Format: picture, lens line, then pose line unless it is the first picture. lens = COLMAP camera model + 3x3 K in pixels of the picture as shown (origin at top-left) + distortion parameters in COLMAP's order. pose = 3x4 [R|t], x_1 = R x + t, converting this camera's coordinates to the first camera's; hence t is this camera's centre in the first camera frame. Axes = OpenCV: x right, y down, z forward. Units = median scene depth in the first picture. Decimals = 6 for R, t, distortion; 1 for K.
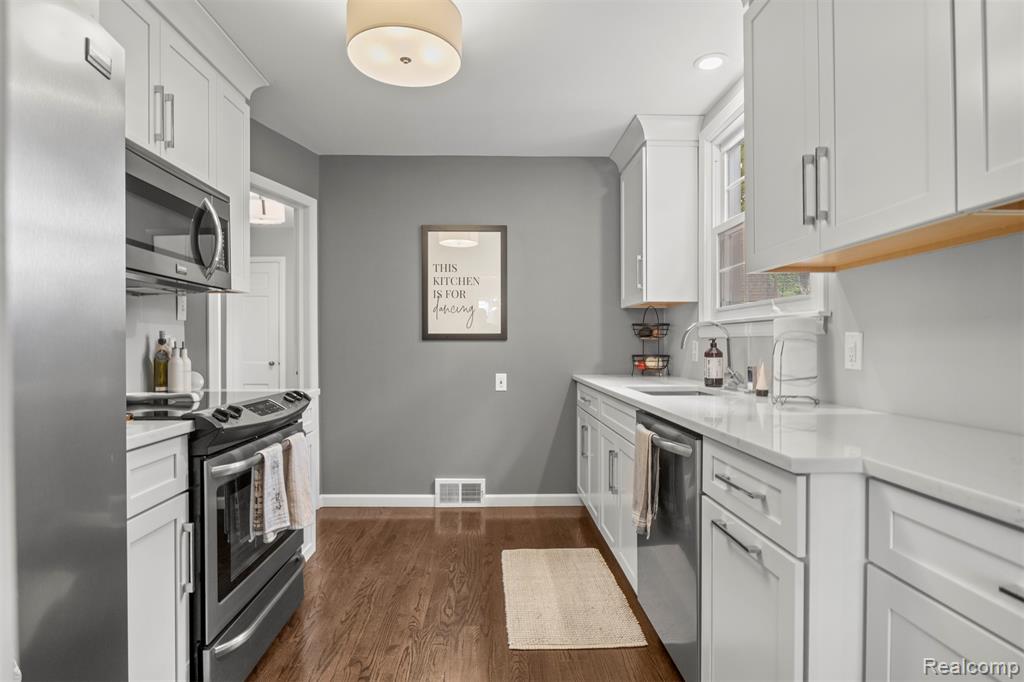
lens RADIAL K [[542.7, 0, 514.1], [0, 542.7, 347.3], [0, 0, 1]] dist [-0.012792, -0.000238]
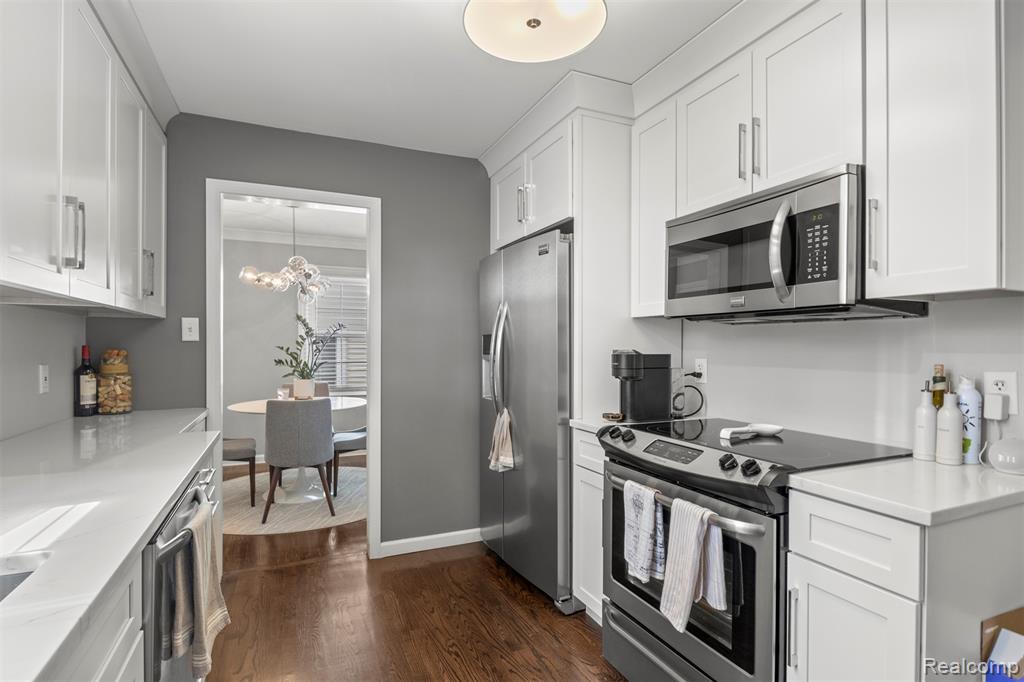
lens RADIAL K [[505.0, 0, 512.4], [0, 505.0, 347.8], [0, 0, 1]] dist [-0.012910, -0.001734]
pose [[-0.927464, -0.000997, -0.373912, 0.084116], [-0.003422, 0.999977, 0.005820, -0.052920], [0.373898, 0.006677, -0.927446, 1.348776]]
